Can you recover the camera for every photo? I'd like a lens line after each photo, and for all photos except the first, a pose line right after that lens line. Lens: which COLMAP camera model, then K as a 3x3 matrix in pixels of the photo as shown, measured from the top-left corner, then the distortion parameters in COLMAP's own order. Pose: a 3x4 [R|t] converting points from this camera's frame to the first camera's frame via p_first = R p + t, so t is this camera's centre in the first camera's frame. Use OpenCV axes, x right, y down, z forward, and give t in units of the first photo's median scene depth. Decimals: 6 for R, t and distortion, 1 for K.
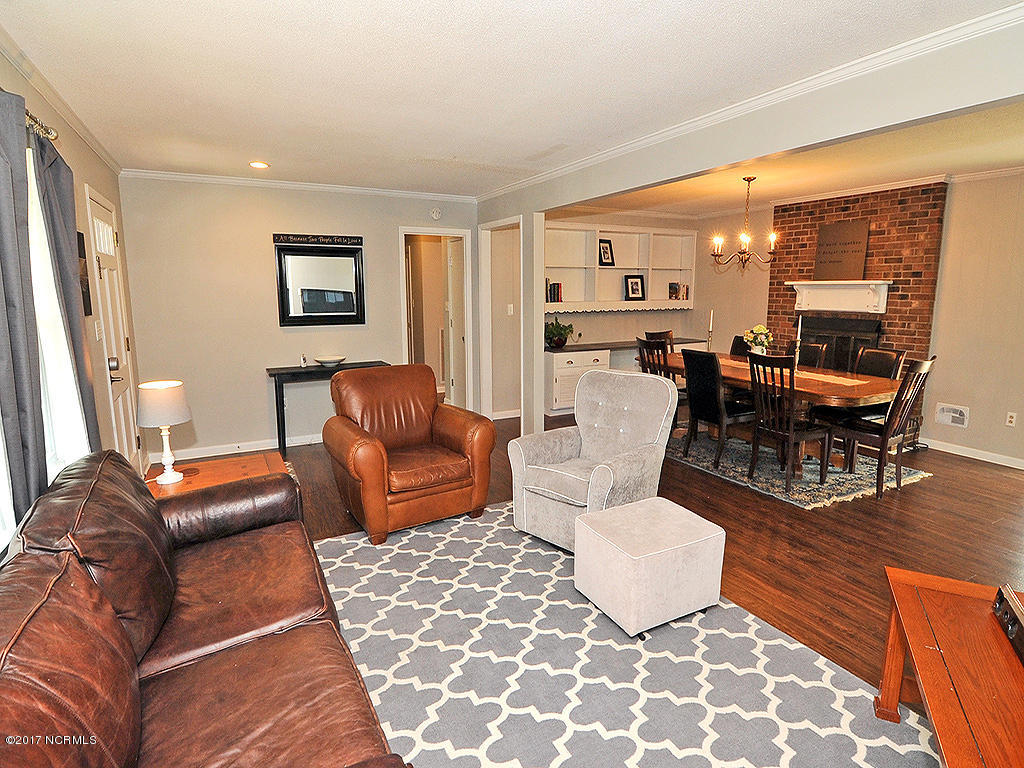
lens RADIAL K [[541.2, 0, 508.4], [0, 541.2, 382.0], [0, 0, 1]] dist [-0.019043, -0.000567]
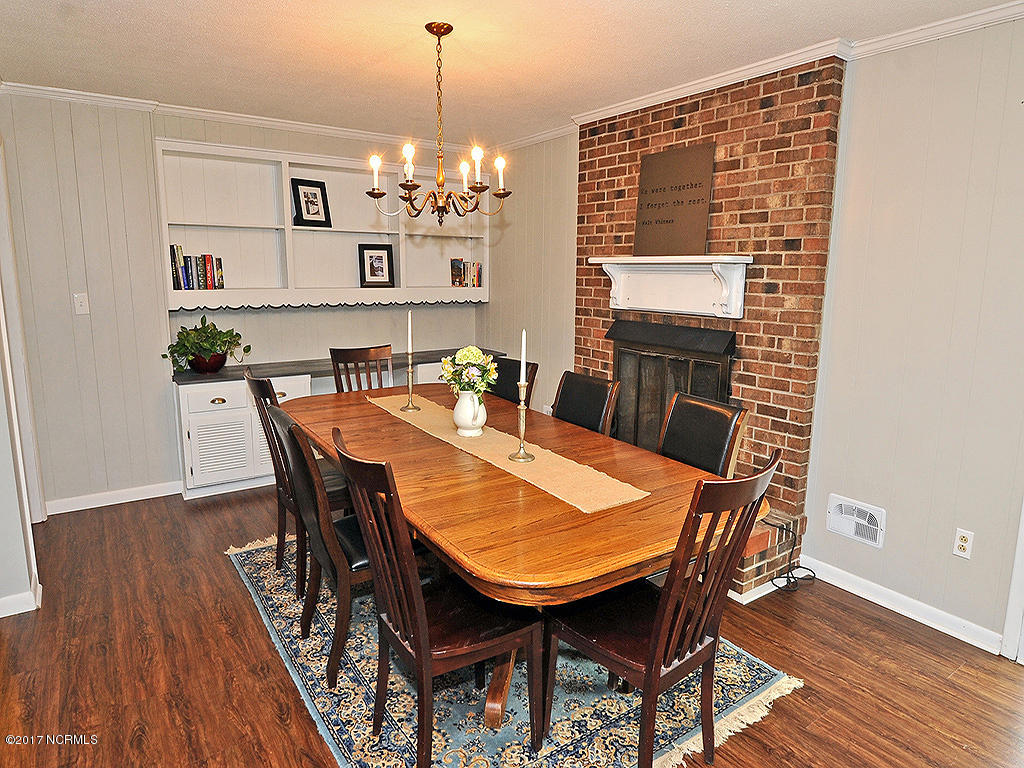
lens RADIAL K [[617.3, 0, 510.4], [0, 617.3, 377.1], [0, 0, 1]] dist [-0.000966, -0.002820]
pose [[0.991843, -0.005757, 0.127332, 0.380807], [0.005427, 0.999981, 0.002944, -0.070257], [-0.127346, -0.002229, 0.991856, 0.405542]]
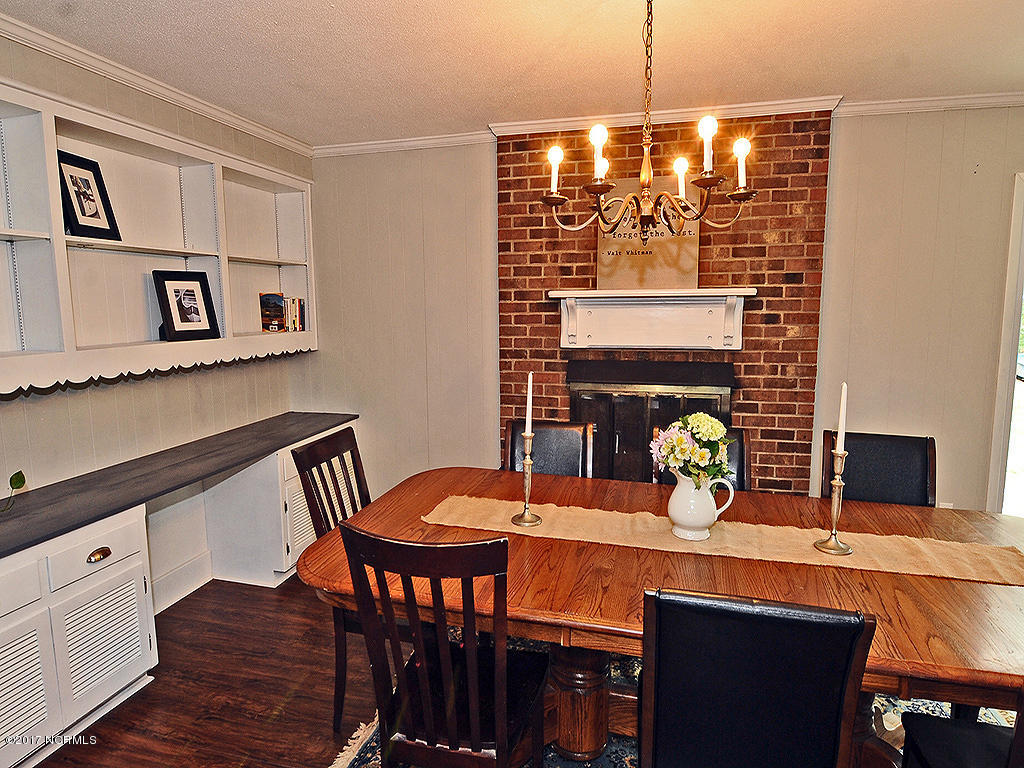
lens RADIAL K [[591.7, 0, 512.0], [0, 591.7, 384.0], [0, 0, 1]] dist [-0.004699, -0.002717]
pose [[0.668320, -0.099559, 0.737181, 0.100790], [0.130159, 0.991366, 0.015887, -0.127166], [-0.732398, 0.085333, 0.675508, 0.733862]]
